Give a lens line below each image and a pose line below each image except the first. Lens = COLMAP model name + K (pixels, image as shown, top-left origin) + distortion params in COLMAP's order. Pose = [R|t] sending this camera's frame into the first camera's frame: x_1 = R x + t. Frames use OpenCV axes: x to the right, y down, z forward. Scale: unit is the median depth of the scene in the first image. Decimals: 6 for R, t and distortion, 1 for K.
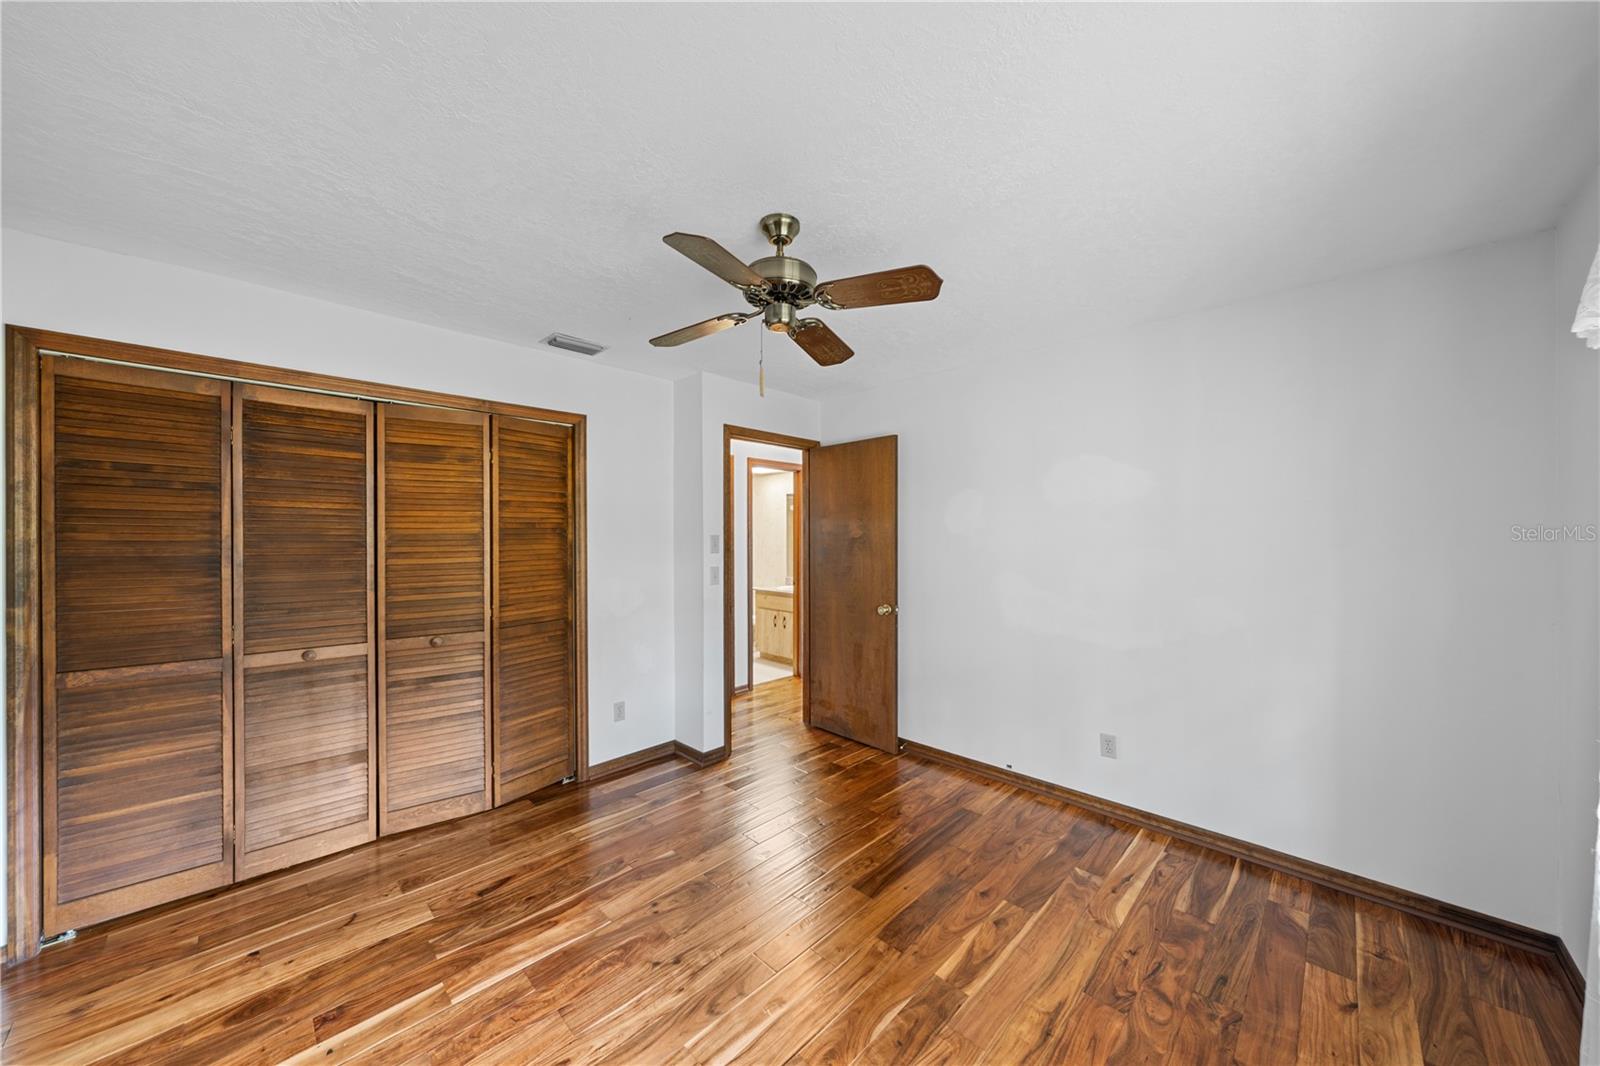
lens RADIAL K [[547.5, 0, 795.8], [0, 547.5, 530.7], [0, 0, 1]] dist [-0.001204, -0.000264]
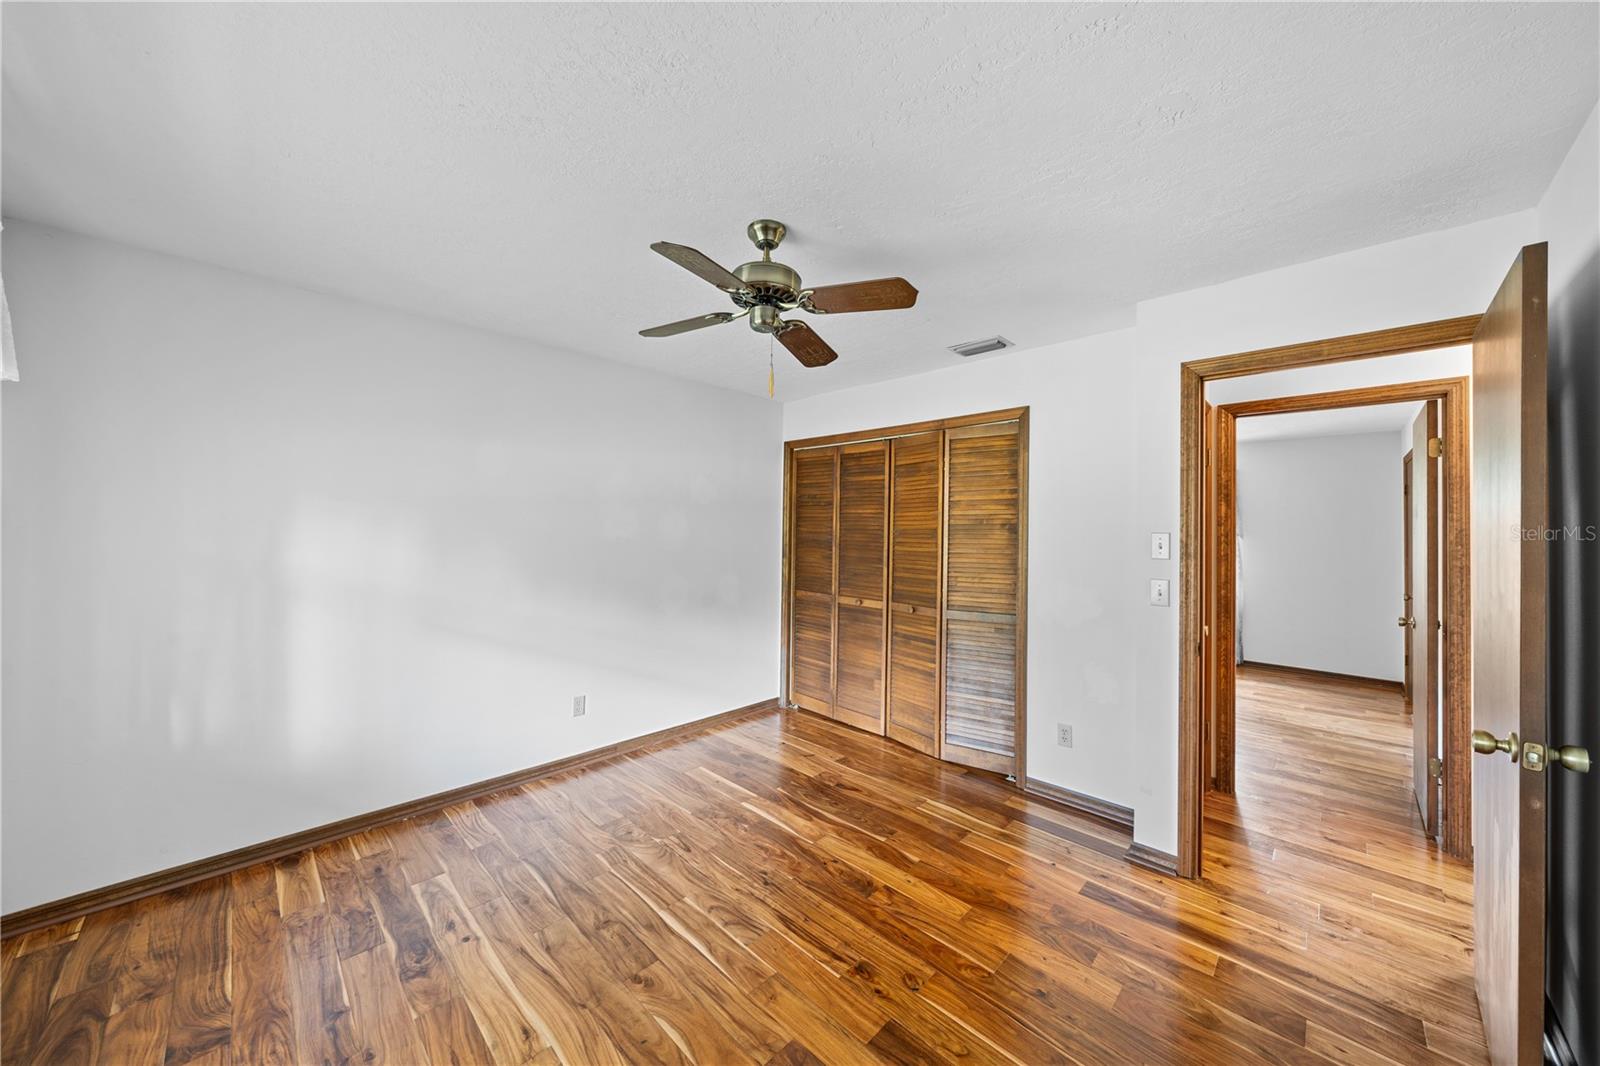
lens RADIAL K [[548.2, 0, 805.6], [0, 548.2, 515.7], [0, 0, 1]] dist [-0.000737, -0.000157]
pose [[0.026833, -0.021640, -0.999406, 0.799435], [-0.002740, 0.999760, -0.021721, 0.004473], [0.999636, 0.003321, 0.026767, 0.834846]]
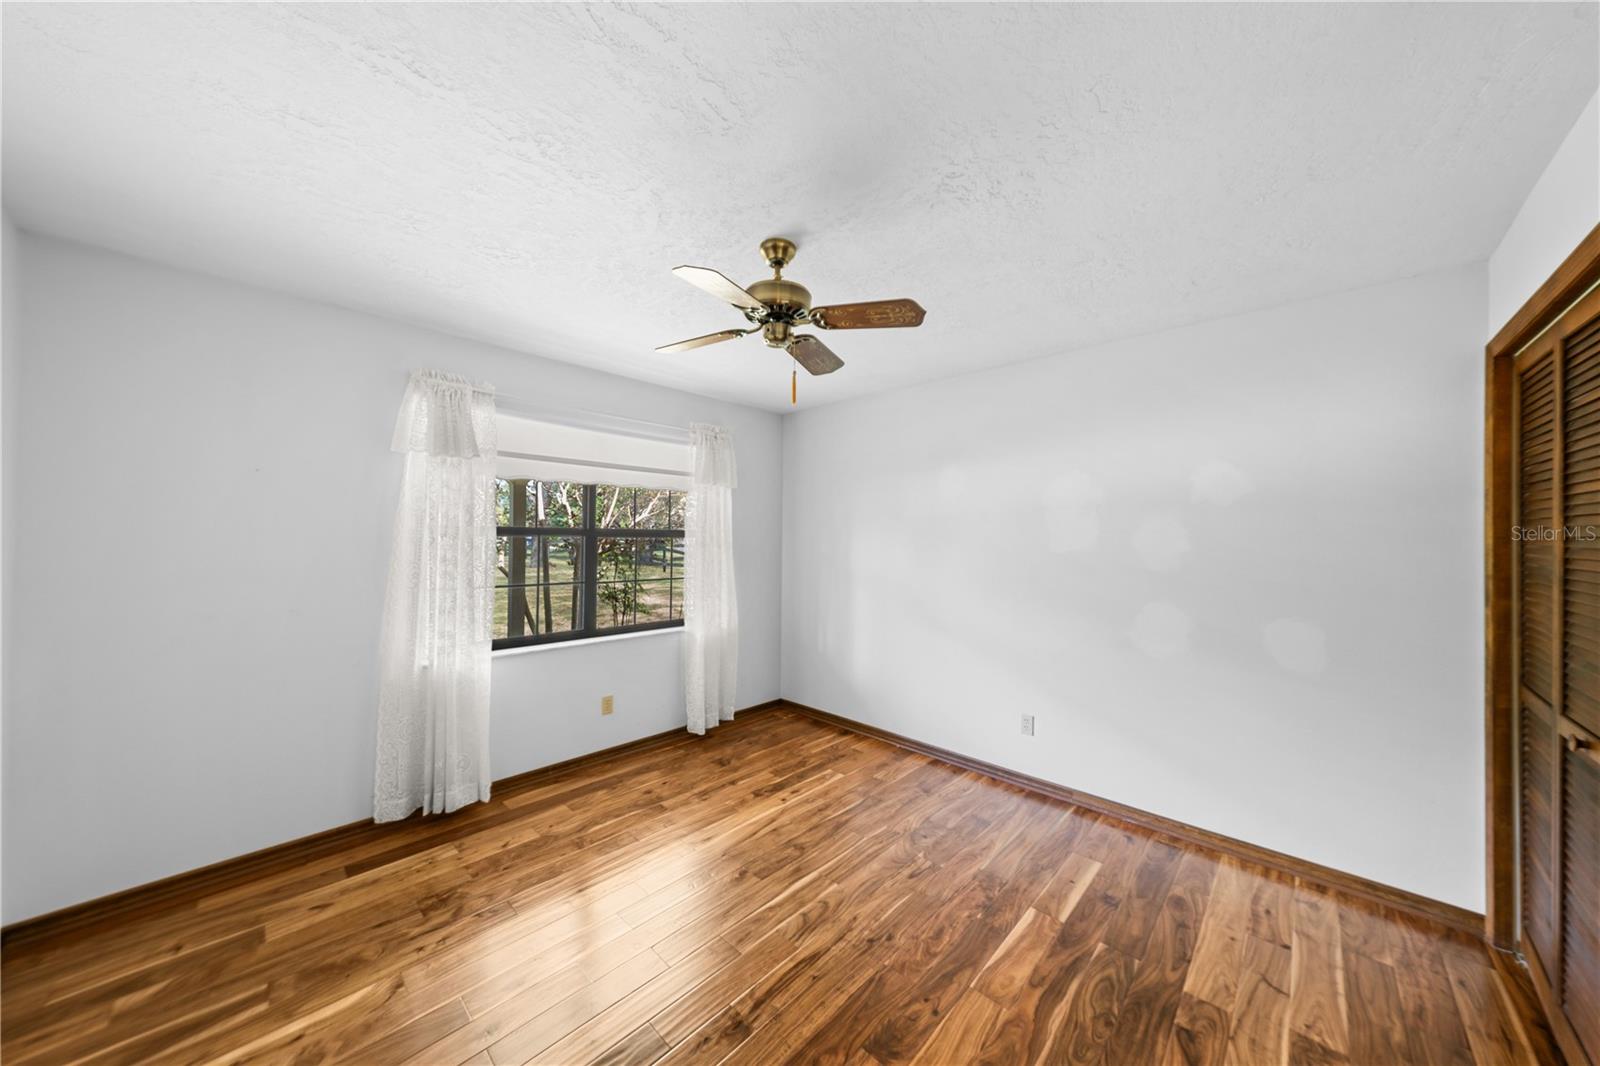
lens RADIAL K [[545.1, 0, 804.9], [0, 545.1, 540.6], [0, 0, 1]] dist [0.000710, -0.000005]
pose [[-0.999370, -0.007018, -0.034778, -0.038769], [-0.006860, 0.999966, -0.004649, 0.018652], [0.034809, -0.004407, -0.999384, 1.625900]]
